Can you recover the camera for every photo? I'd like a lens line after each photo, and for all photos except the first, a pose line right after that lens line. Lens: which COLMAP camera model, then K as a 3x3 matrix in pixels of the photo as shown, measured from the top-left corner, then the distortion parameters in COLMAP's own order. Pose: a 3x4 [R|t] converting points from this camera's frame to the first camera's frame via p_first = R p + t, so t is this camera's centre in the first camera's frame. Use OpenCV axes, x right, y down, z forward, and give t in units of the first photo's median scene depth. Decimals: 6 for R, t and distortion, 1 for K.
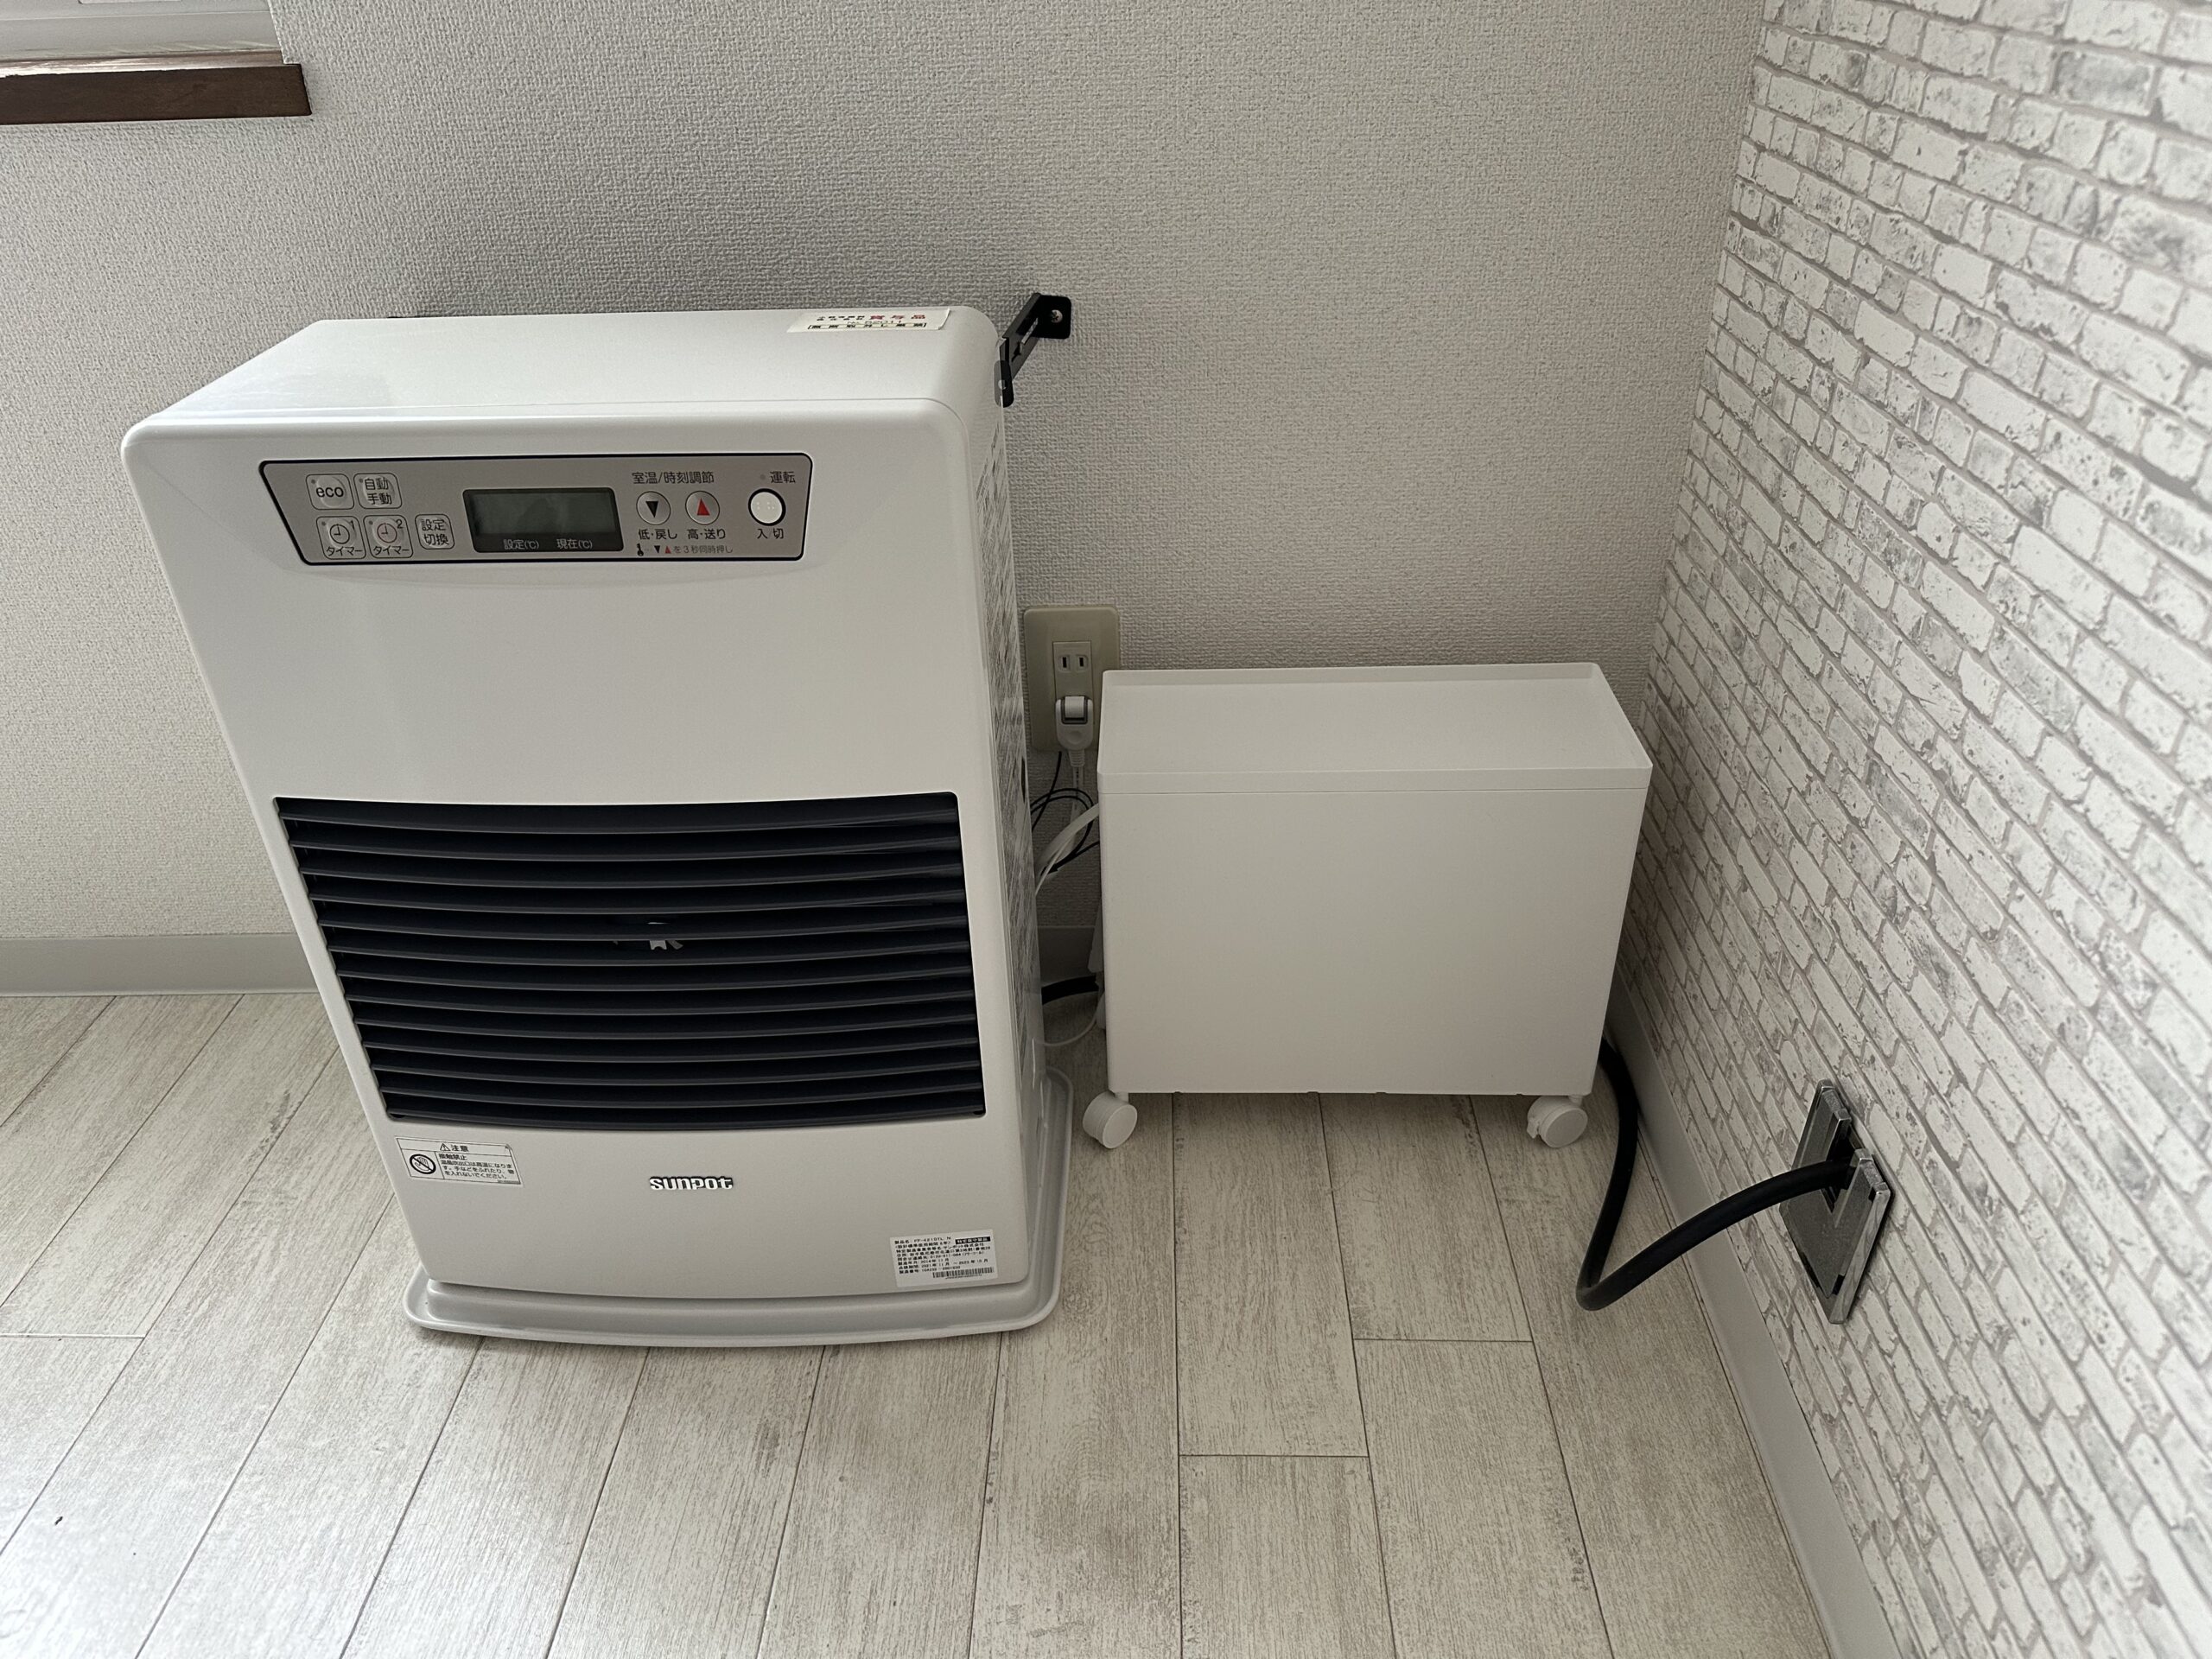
lens RADIAL K [[1564.8, 0, 1114.2], [0, 1564.8, 836.3], [0, 0, 1]] dist [-0.000340, -0.004838]
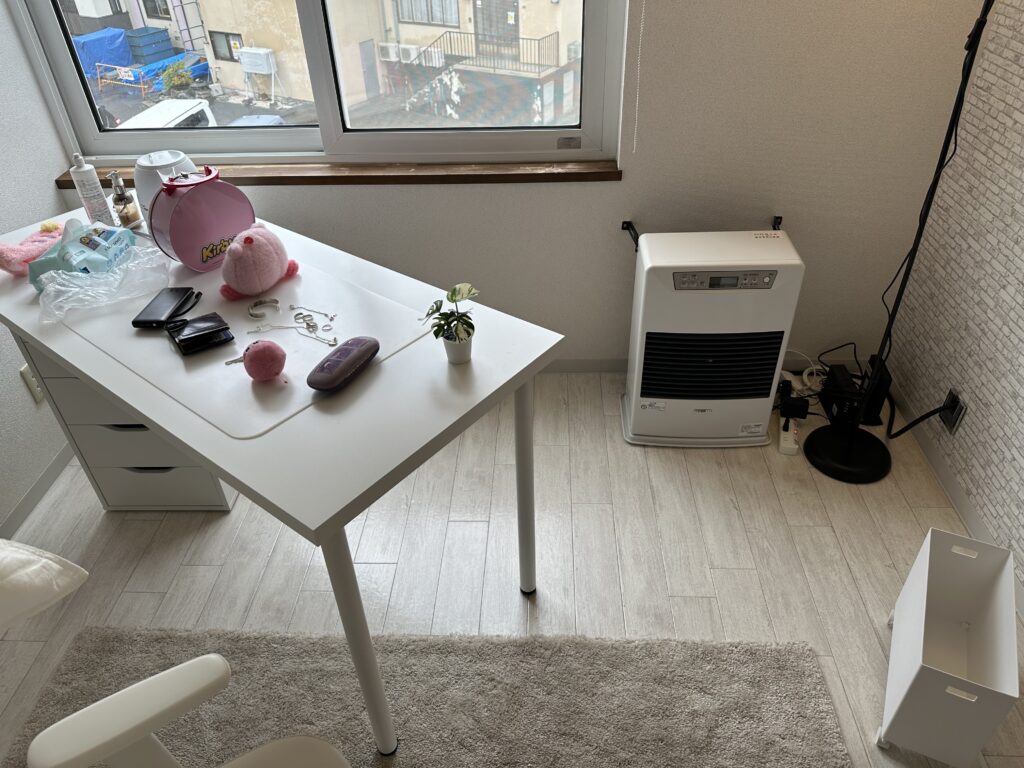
lens RADIAL K [[724.4, 0, 513.1], [0, 724.4, 382.2], [0, 0, 1]] dist [-0.000340, -0.004838]
pose [[0.999833, 0.004149, -0.017808, -1.020448], [-0.002646, 0.996494, 0.083619, -0.060635], [0.018092, -0.083558, 0.996339, -1.501969]]
